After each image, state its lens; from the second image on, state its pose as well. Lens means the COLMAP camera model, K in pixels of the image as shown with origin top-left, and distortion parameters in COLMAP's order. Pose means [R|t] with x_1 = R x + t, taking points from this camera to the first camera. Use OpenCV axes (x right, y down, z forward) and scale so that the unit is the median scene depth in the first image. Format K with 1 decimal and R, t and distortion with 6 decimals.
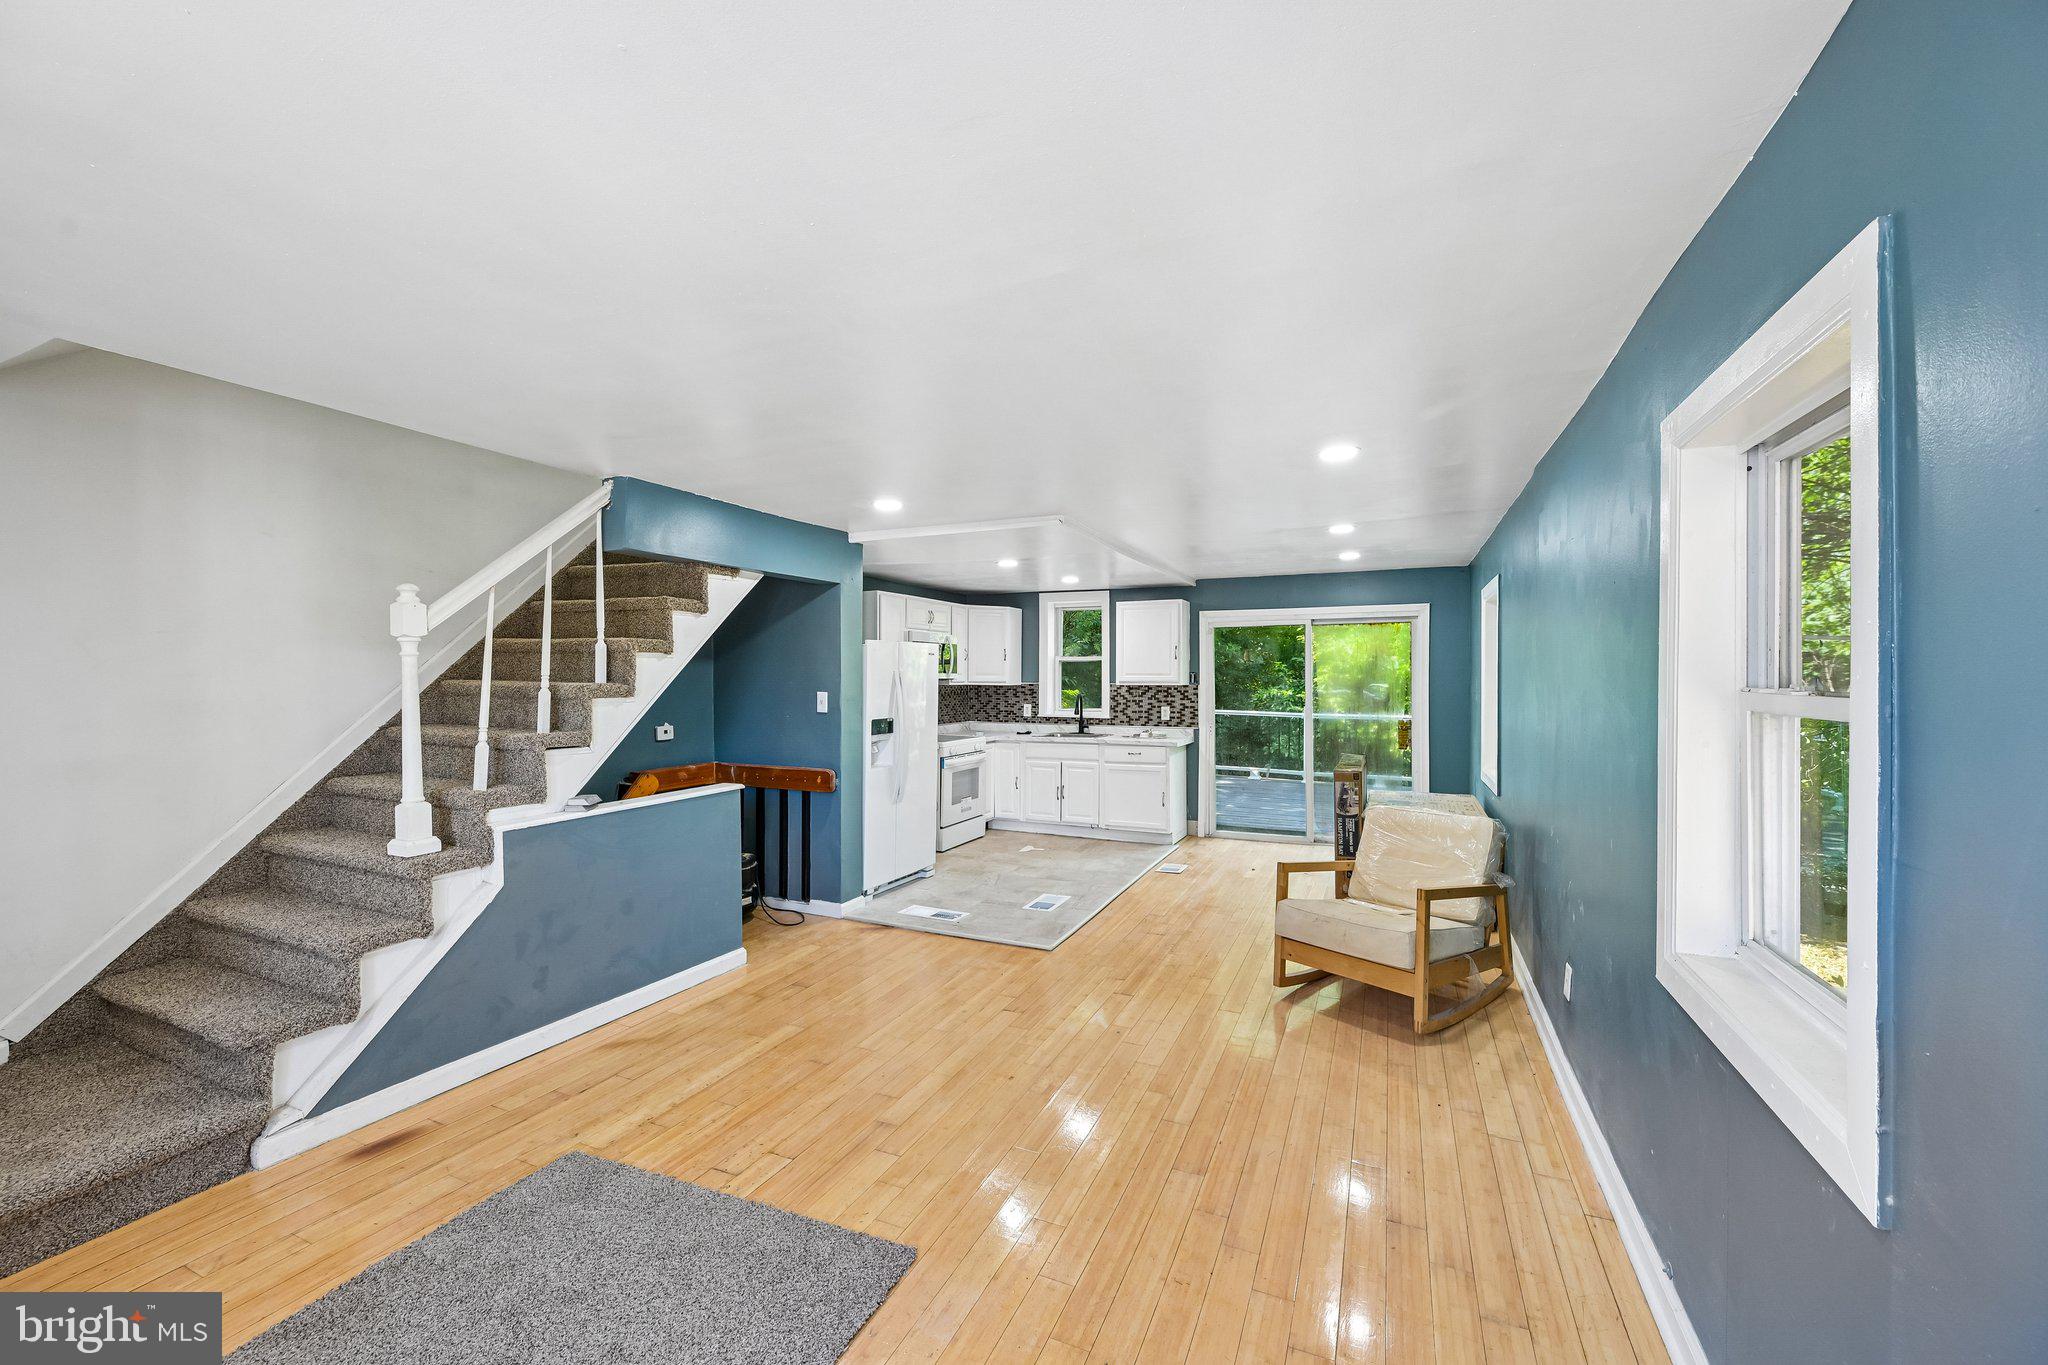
lens RADIAL K [[804.1, 0, 1025.6], [0, 804.1, 676.9], [0, 0, 1]] dist [0.001523, 0.000319]
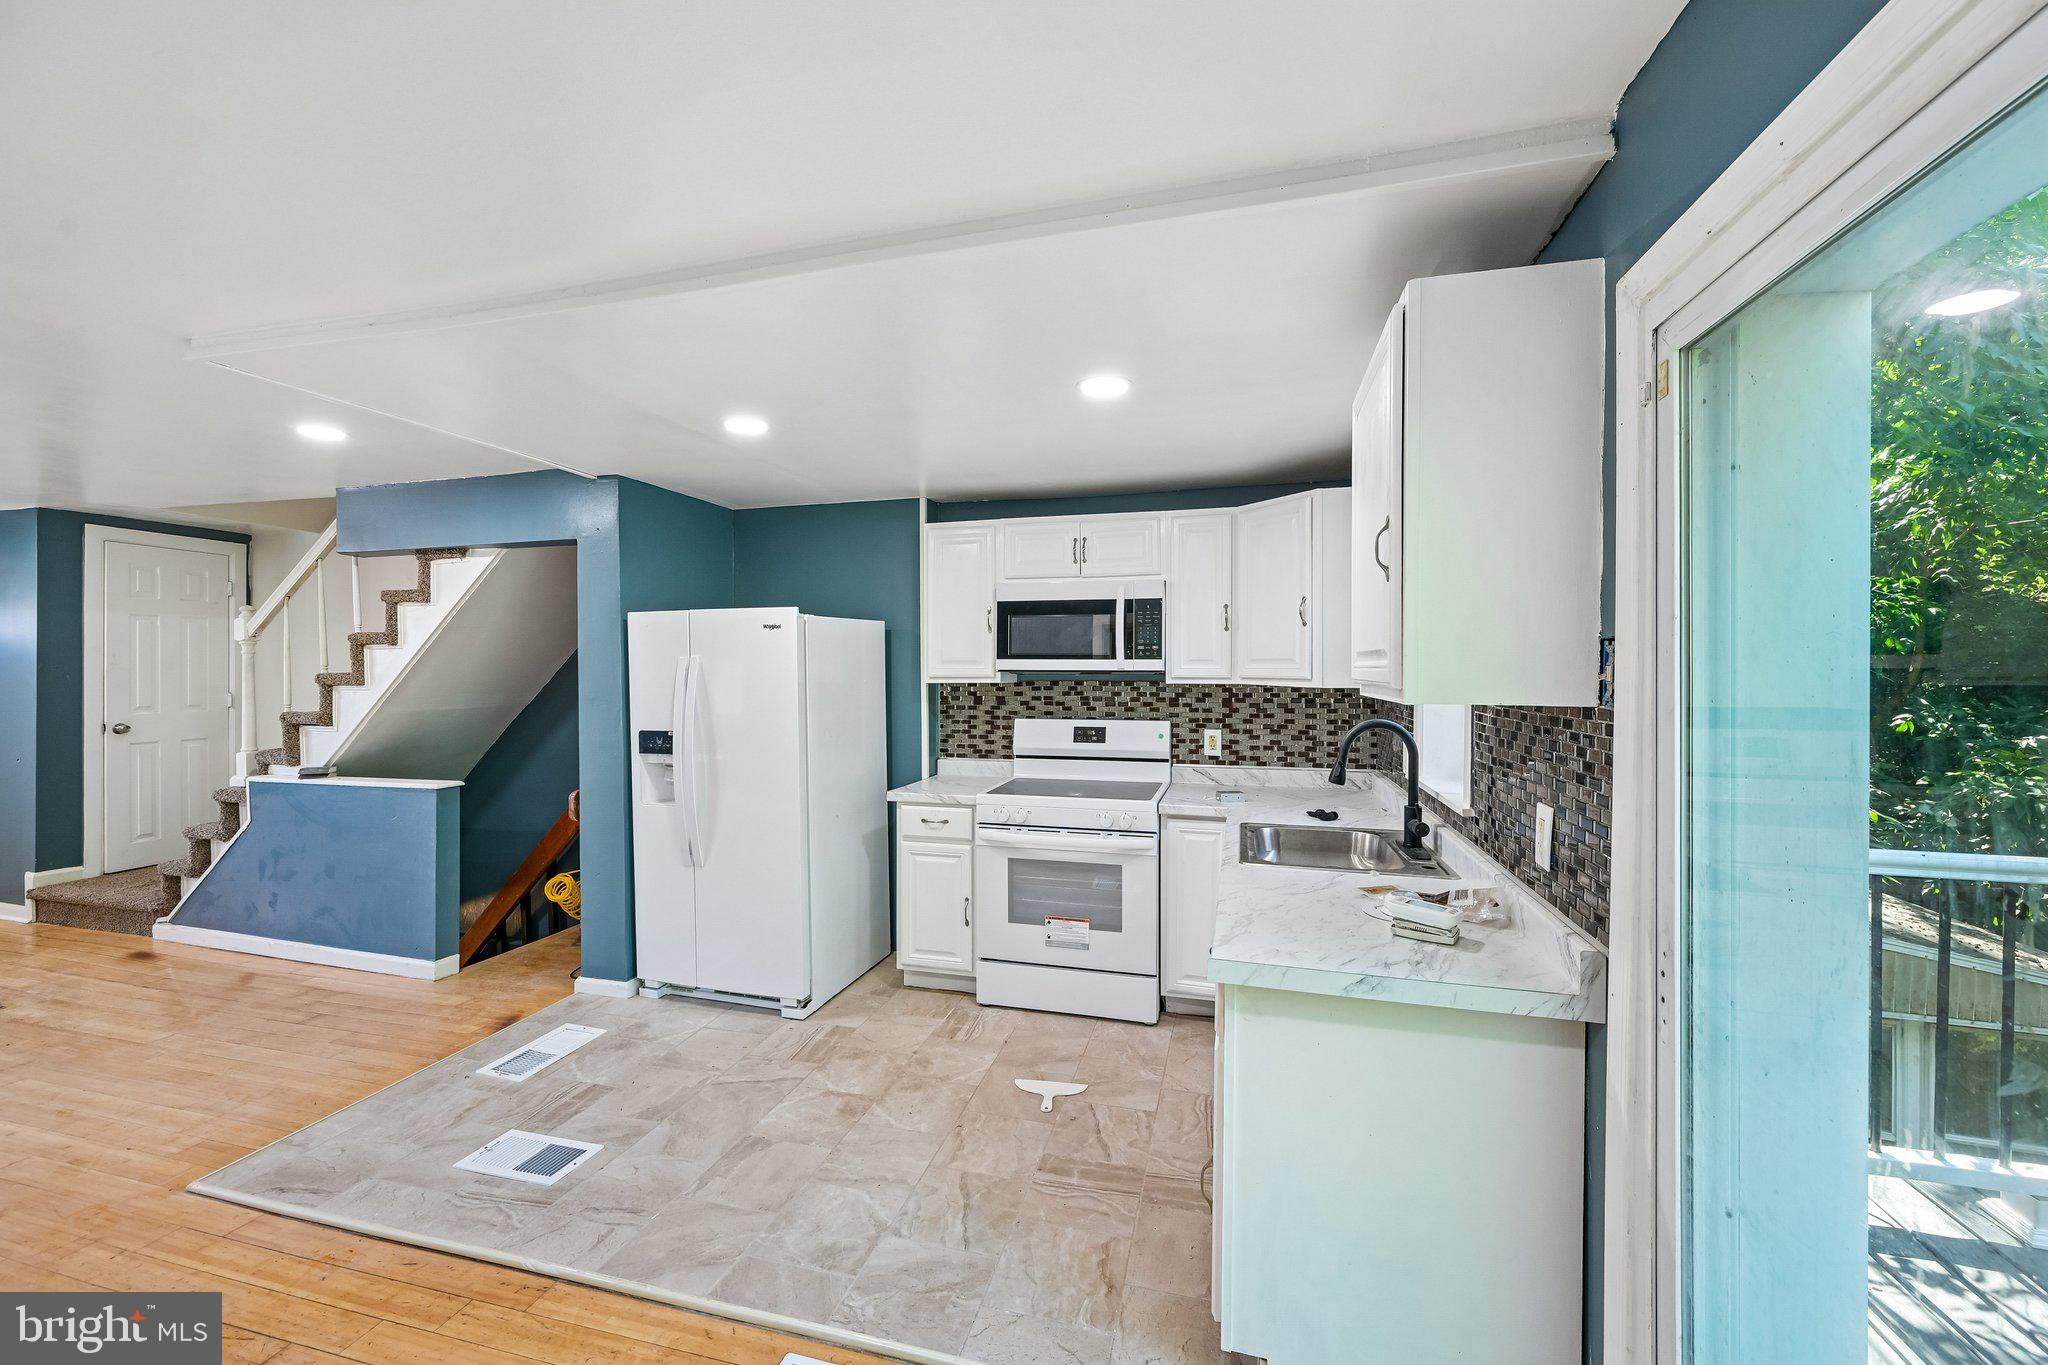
lens RADIAL K [[804.1, 0, 1025.6], [0, 804.1, 676.9], [0, 0, 1]] dist [0.001523, 0.000319]
pose [[0.159691, 0.009755, -0.987119, 0.367260], [0.000434, 0.999950, 0.009952, 0.001303], [0.987167, -0.002018, 0.159679, 0.845180]]
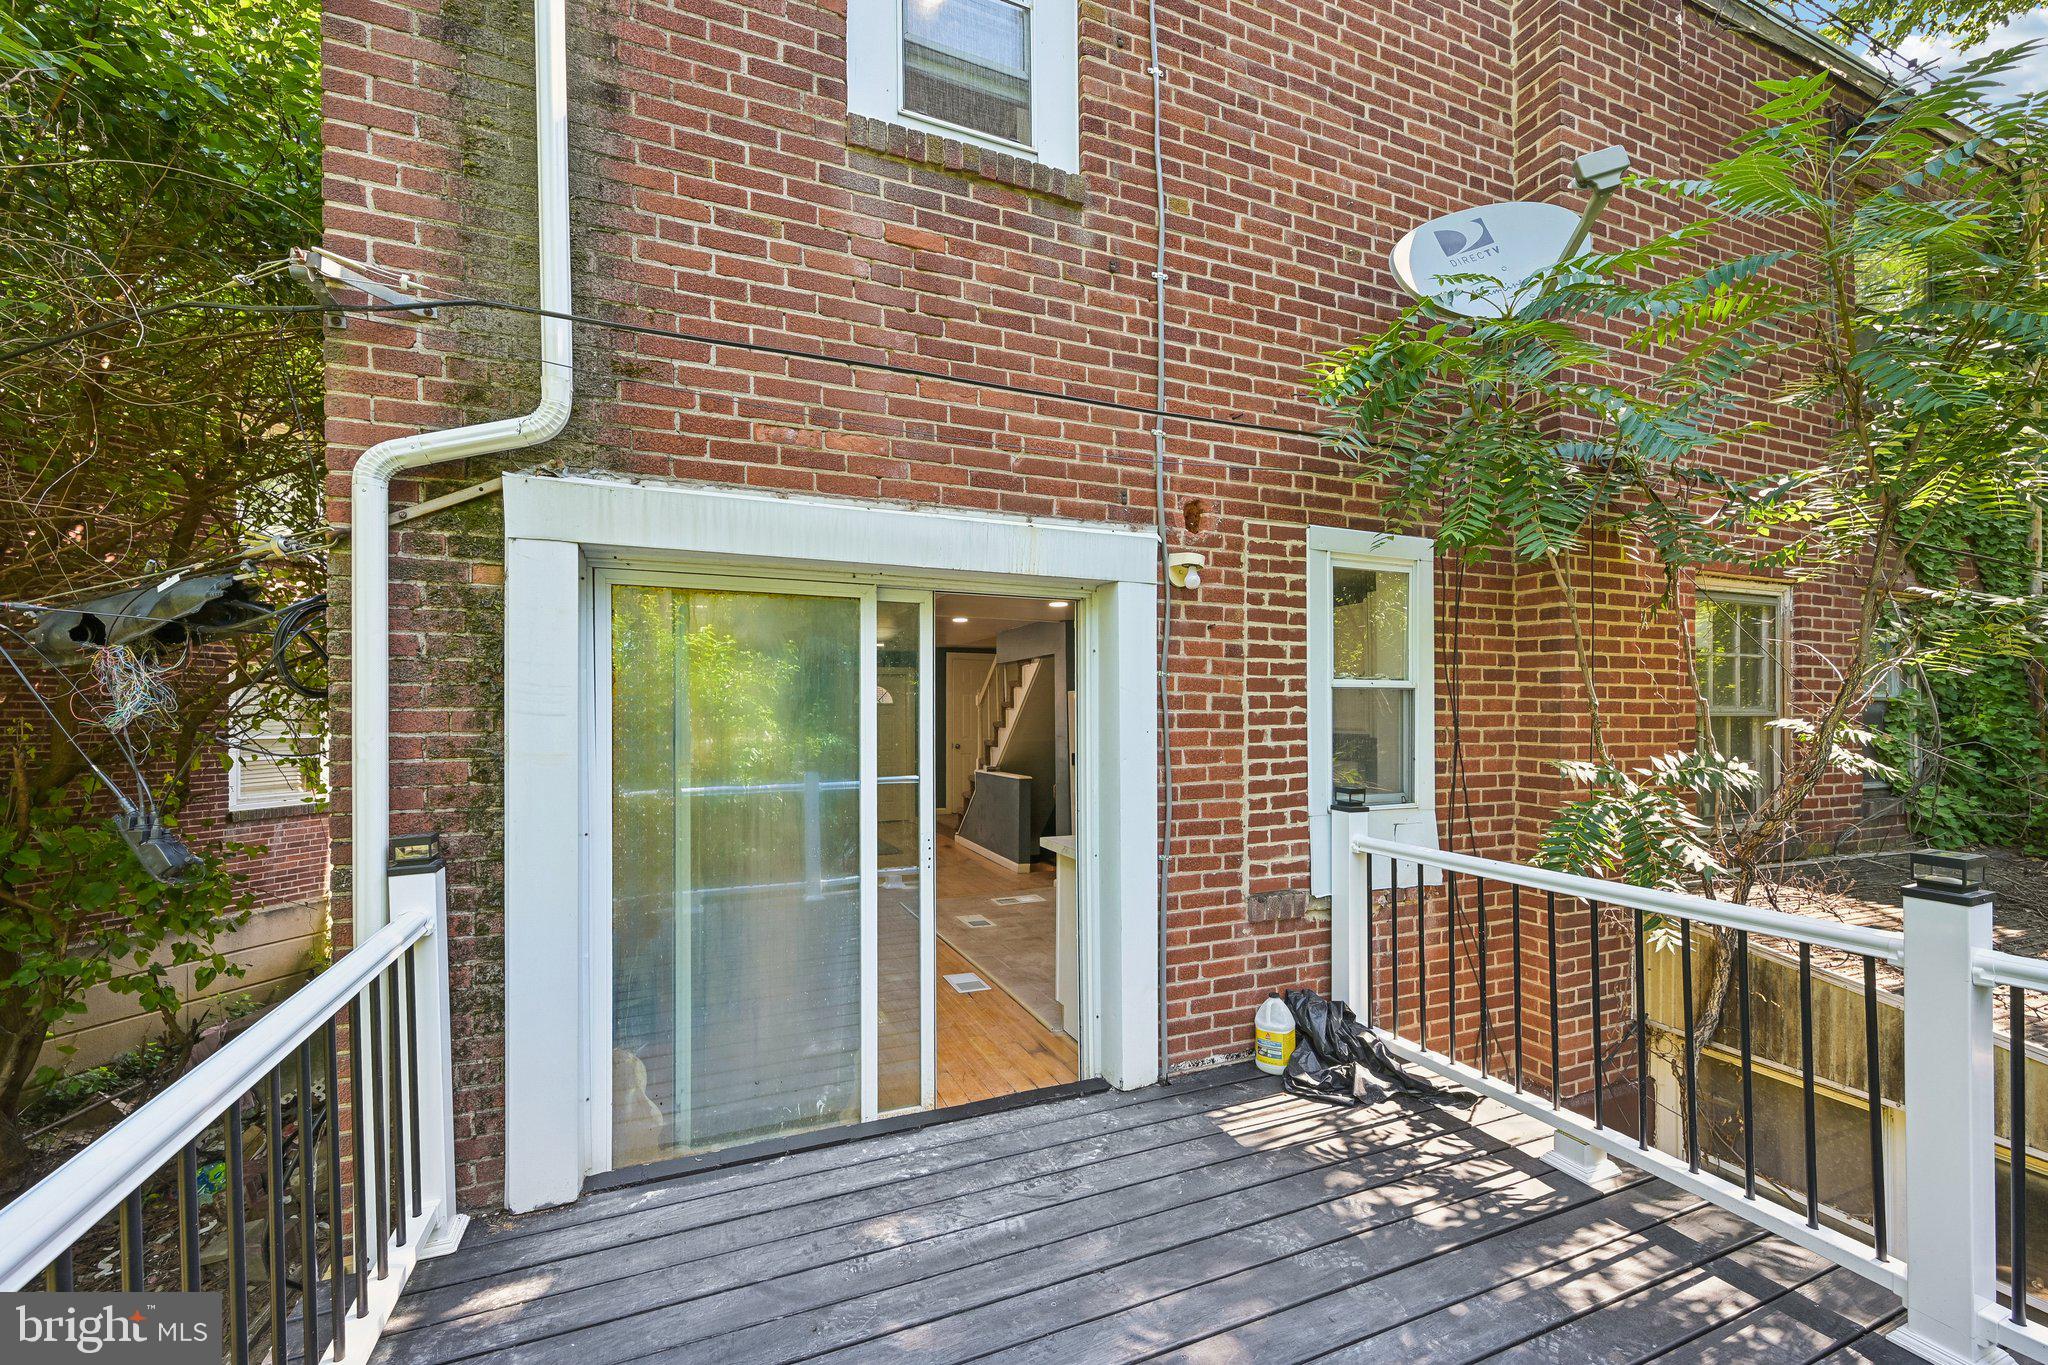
lens RADIAL K [[820.0, 0, 1027.3], [0, 820.0, 716.7], [0, 0, 1]] dist [0.000296, 0.000061]
pose [[-0.680012, -0.000991, -0.733200, 0.565479], [0.001861, 0.999994, -0.003077, 0.002150], [0.733198, -0.003456, -0.680006, 1.277378]]
